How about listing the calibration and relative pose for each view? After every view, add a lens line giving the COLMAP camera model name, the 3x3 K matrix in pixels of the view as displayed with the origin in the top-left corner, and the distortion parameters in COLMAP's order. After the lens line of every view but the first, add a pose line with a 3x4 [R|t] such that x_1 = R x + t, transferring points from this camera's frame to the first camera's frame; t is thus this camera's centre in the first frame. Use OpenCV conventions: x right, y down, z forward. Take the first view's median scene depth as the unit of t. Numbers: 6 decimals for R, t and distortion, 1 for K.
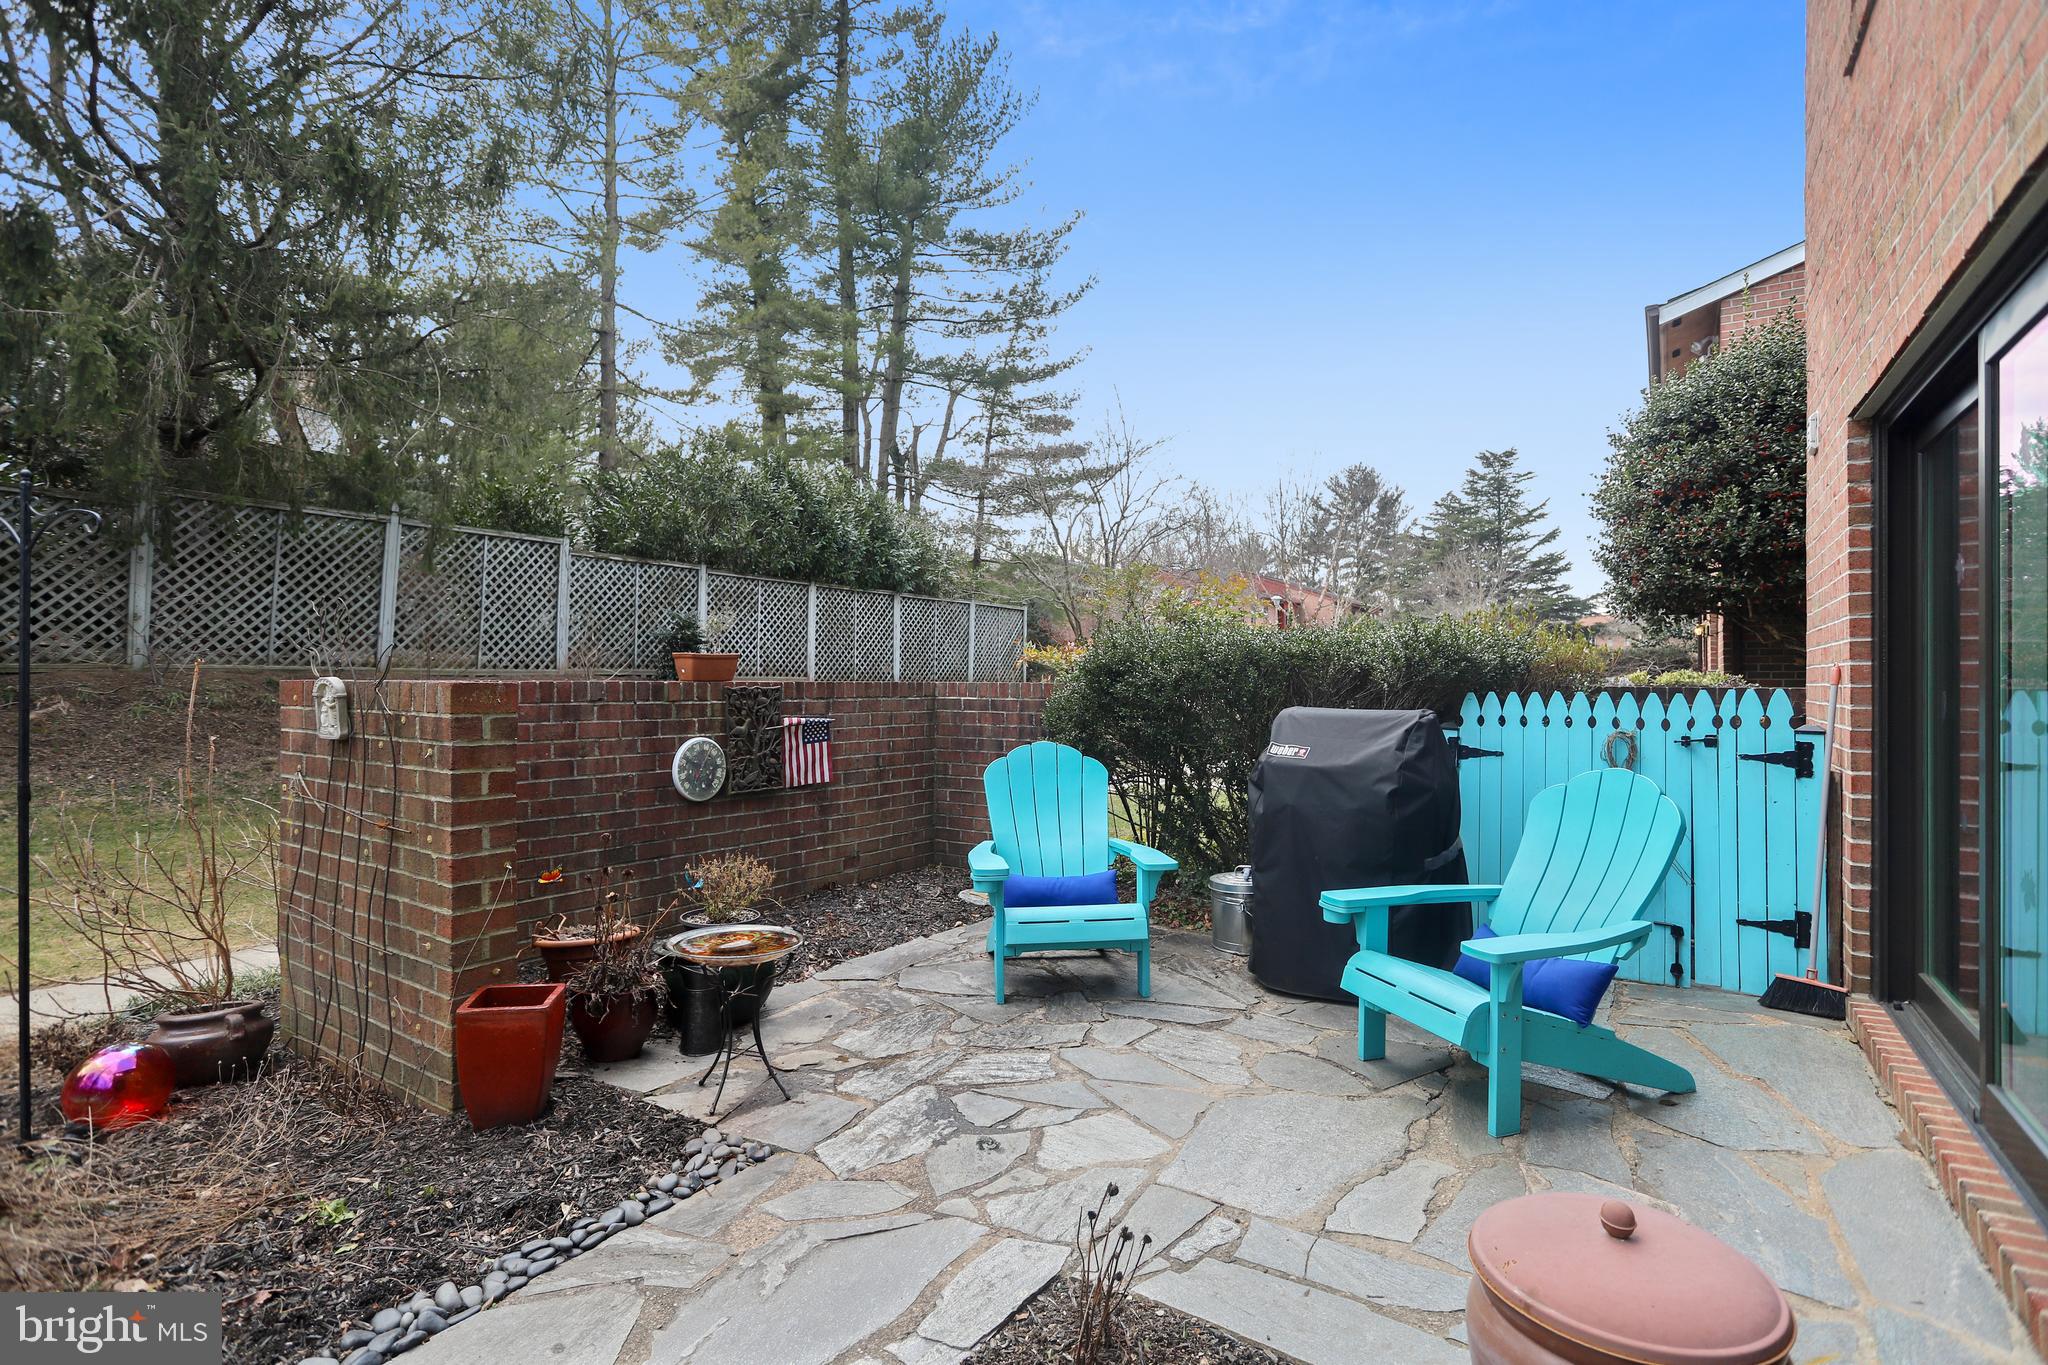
lens RADIAL K [[994.1, 0, 1020.3], [0, 994.1, 685.1], [0, 0, 1]] dist [-0.063915, 0.022179]
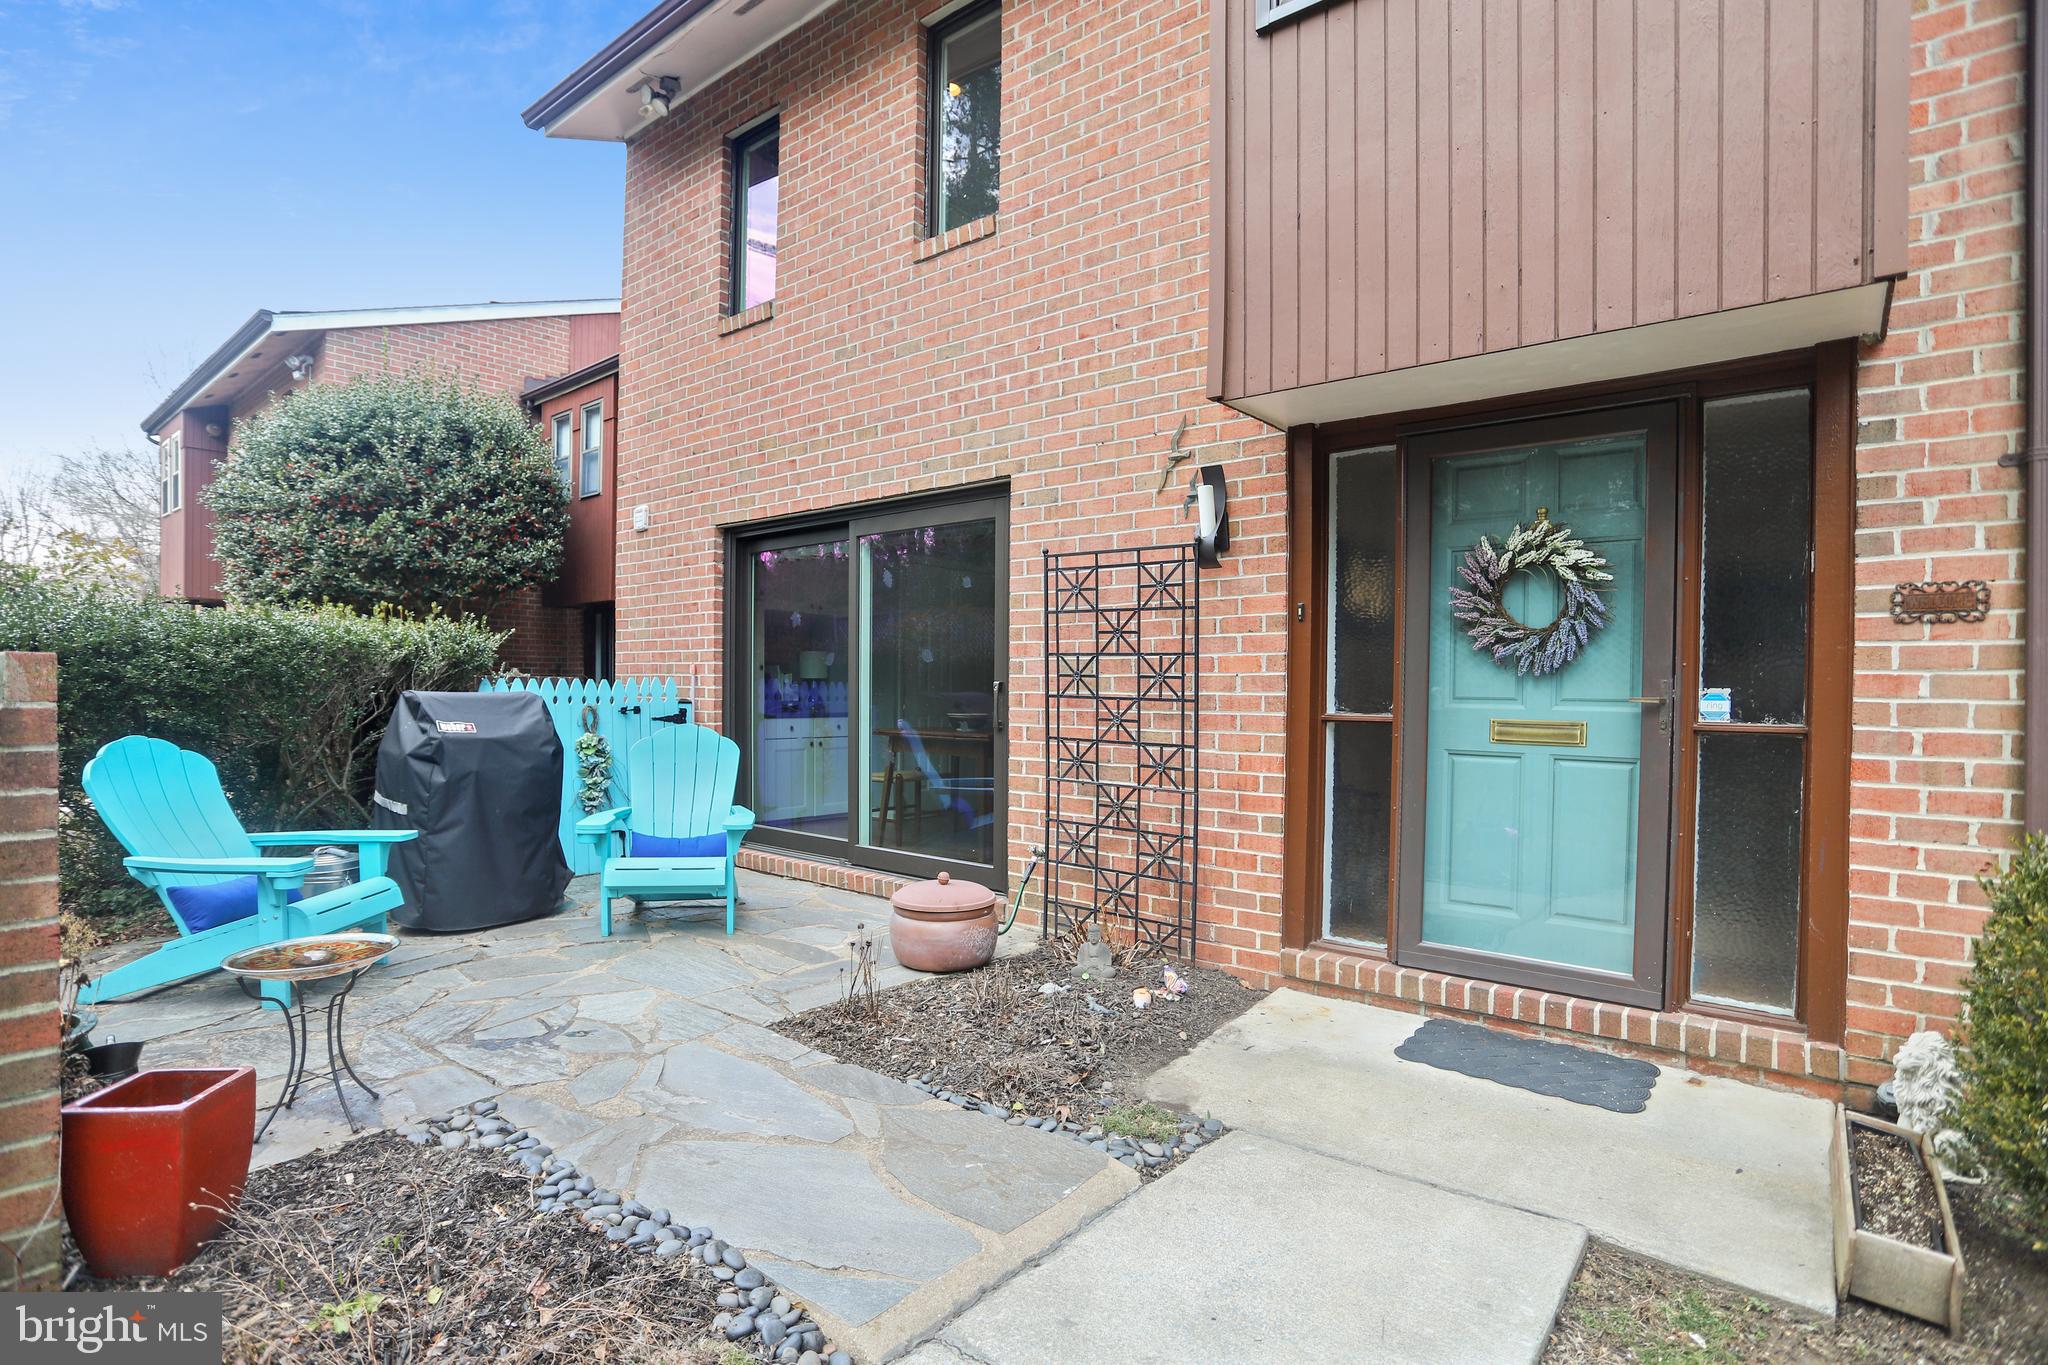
lens RADIAL K [[994.1, 0, 1020.3], [0, 994.1, 685.1], [0, 0, 1]] dist [-0.063915, 0.022179]
pose [[0.116919, -0.005702, 0.993125, -1.058845], [-0.003471, 0.999975, 0.006150, 0.007659], [-0.993135, -0.004166, 0.116897, 0.251036]]
